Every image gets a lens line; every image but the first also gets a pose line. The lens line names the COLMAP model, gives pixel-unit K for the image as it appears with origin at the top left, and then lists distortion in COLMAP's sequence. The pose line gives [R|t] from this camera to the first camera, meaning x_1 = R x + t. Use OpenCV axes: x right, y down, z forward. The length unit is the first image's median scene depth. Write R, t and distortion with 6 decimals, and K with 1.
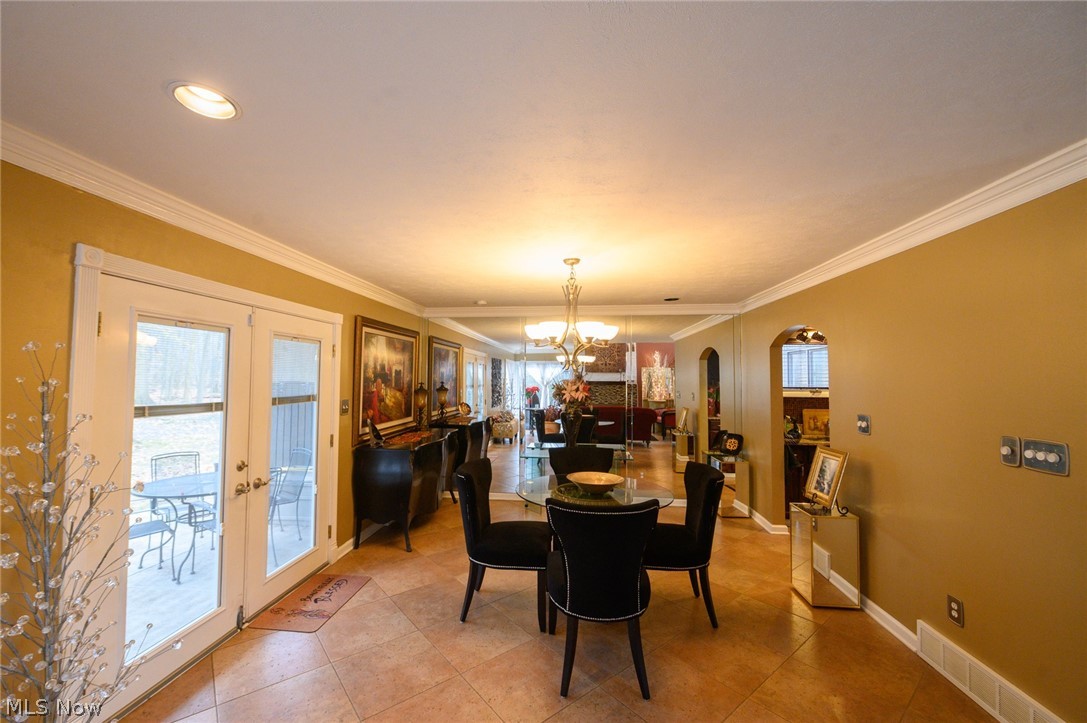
lens RADIAL K [[433.8, 0, 530.1], [0, 433.8, 357.7], [0, 0, 1]] dist [-0.005669, -0.000674]
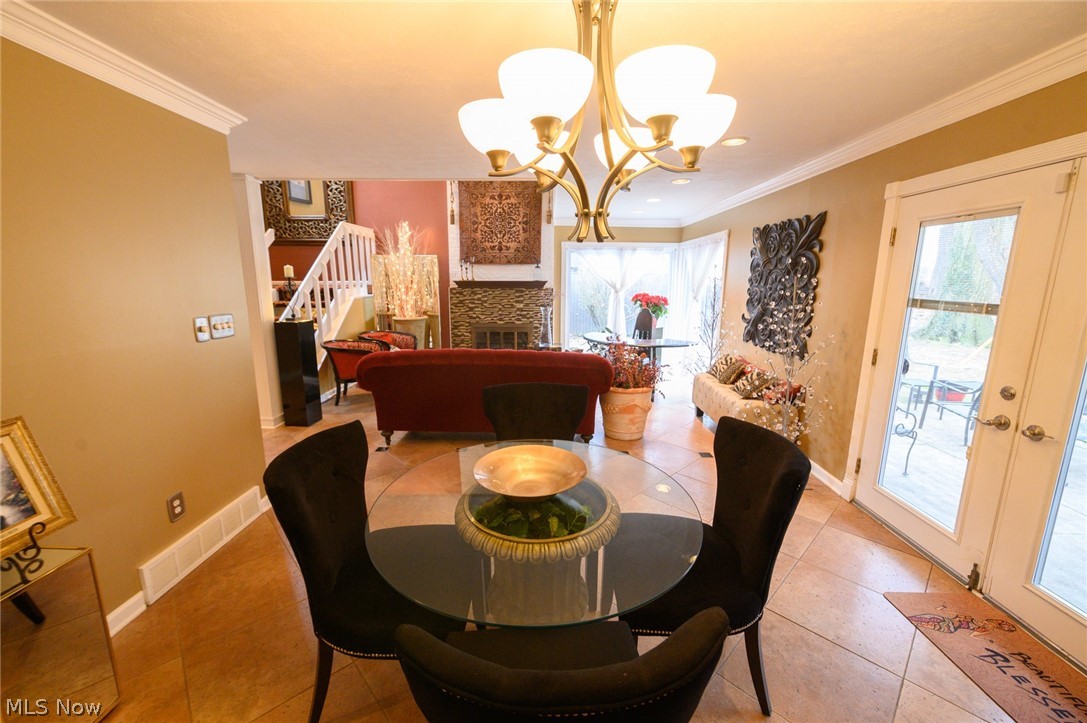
lens RADIAL K [[430.4, 0, 533.9], [0, 430.4, 359.5], [0, 0, 1]] dist [-0.002730, -0.001084]
pose [[-0.997018, 0.005909, -0.076946, 0.176229], [-0.004764, 0.990451, 0.137782, 0.081283], [0.077025, 0.137737, -0.987469, 1.428025]]
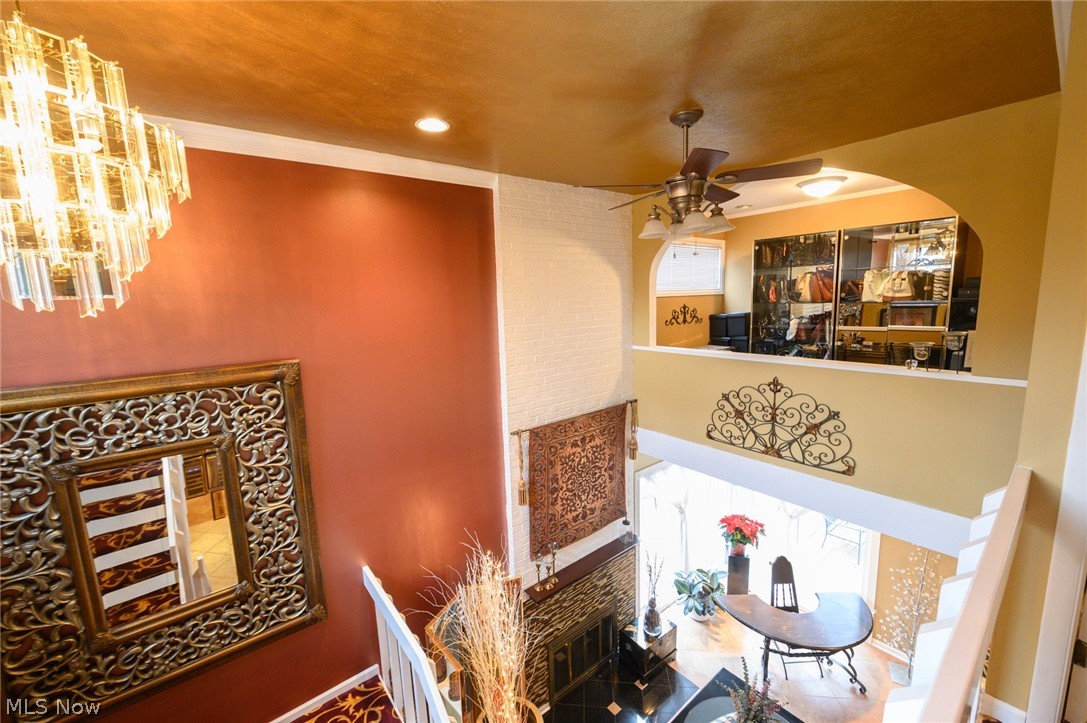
lens RADIAL K [[432.8, 0, 531.8], [0, 432.8, 361.0], [0, 0, 1]] dist [-0.003229, -0.000955]
pose [[-0.713395, 0.126647, -0.689223, 1.221900], [0.070629, 0.991520, 0.109089, -0.857509], [0.697194, 0.029144, -0.716290, 0.002622]]
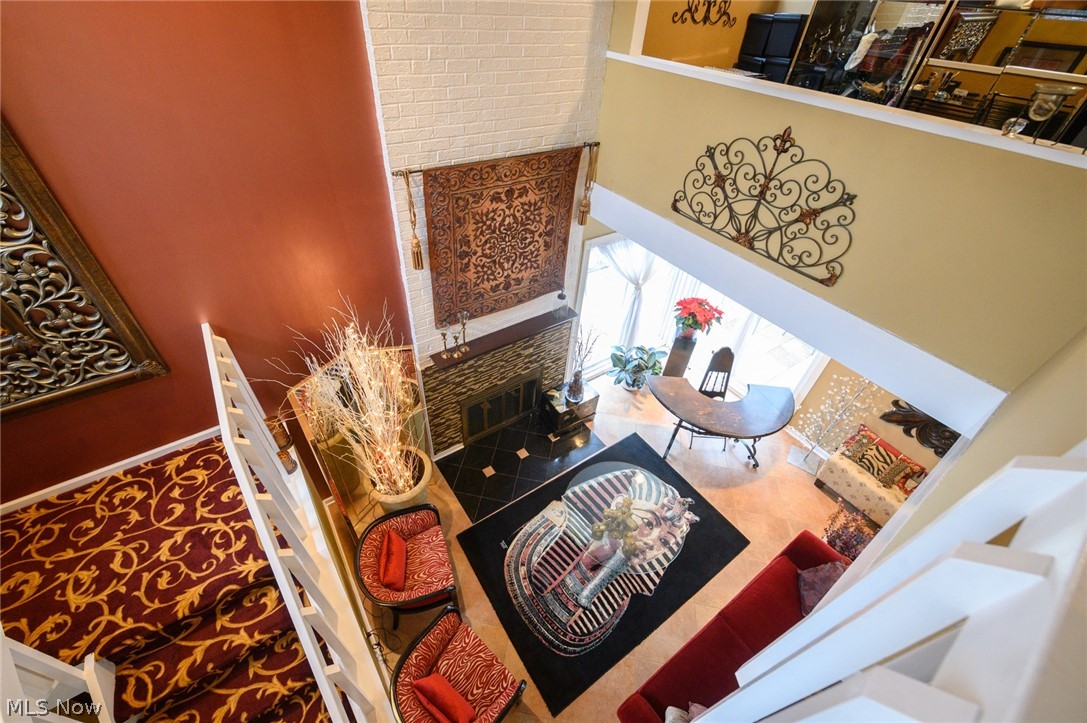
lens RADIAL K [[433.8, 0, 530.1], [0, 433.8, 357.7], [0, 0, 1]] dist [-0.005669, -0.000674]
pose [[-0.755584, 0.397498, -0.520662, 0.841545], [-0.020282, 0.780263, 0.625123, -0.787305], [0.654738, 0.482892, -0.581492, -0.038524]]
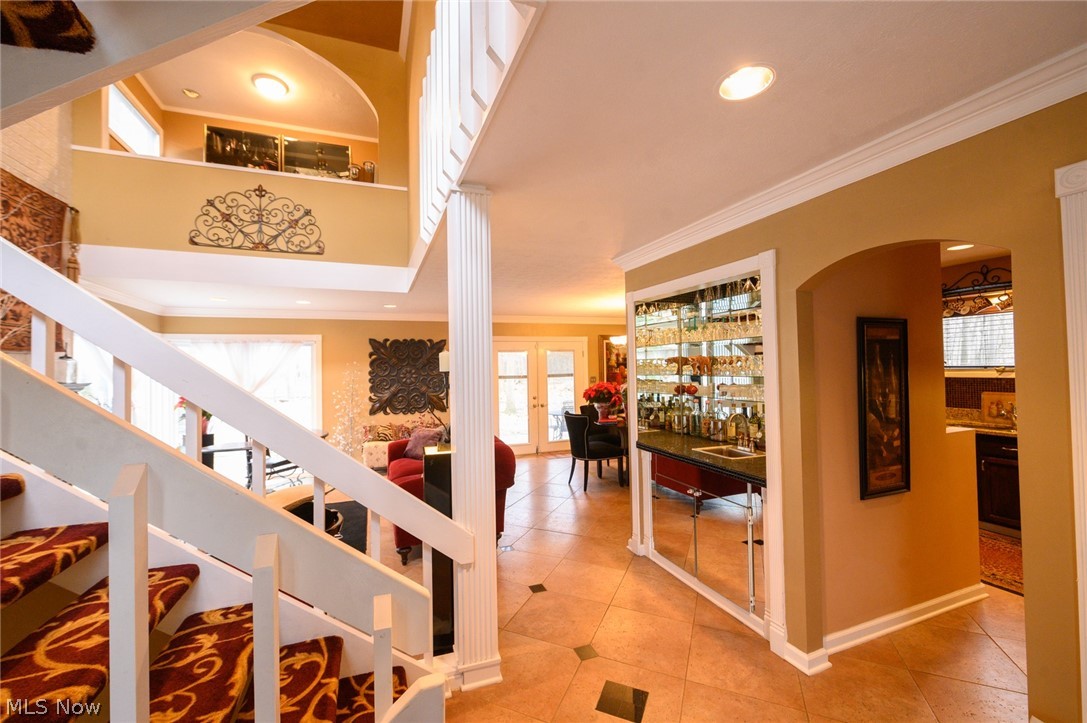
lens RADIAL K [[430.4, 0, 533.9], [0, 430.4, 359.5], [0, 0, 1]] dist [-0.002730, -0.001084]
pose [[0.452260, -0.031510, -0.891329, 1.621286], [0.064461, 0.997917, -0.002570, 0.003479], [0.889553, -0.056293, 0.453349, -0.244038]]
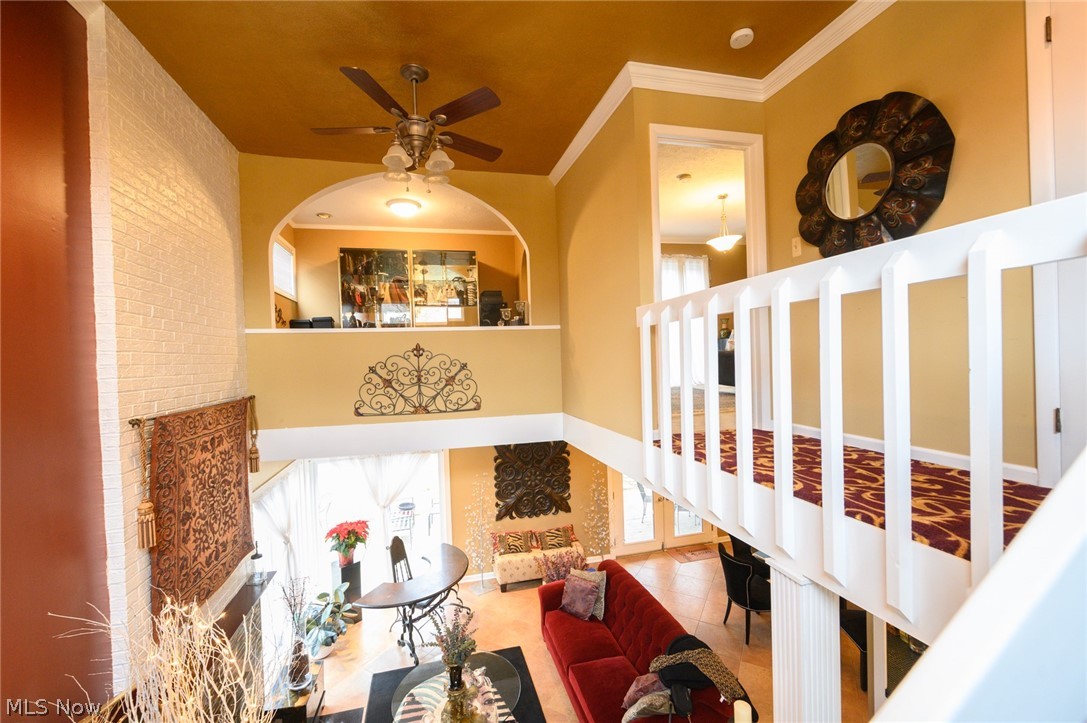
lens RADIAL K [[434.2, 0, 532.3], [0, 434.2, 361.0], [0, 0, 1]] dist [-0.007545, -0.000342]
pose [[0.348606, -0.003654, -0.937262, 1.361838], [0.082361, 0.996244, 0.026750, -0.592058], [0.933644, -0.086519, 0.347598, -0.516684]]
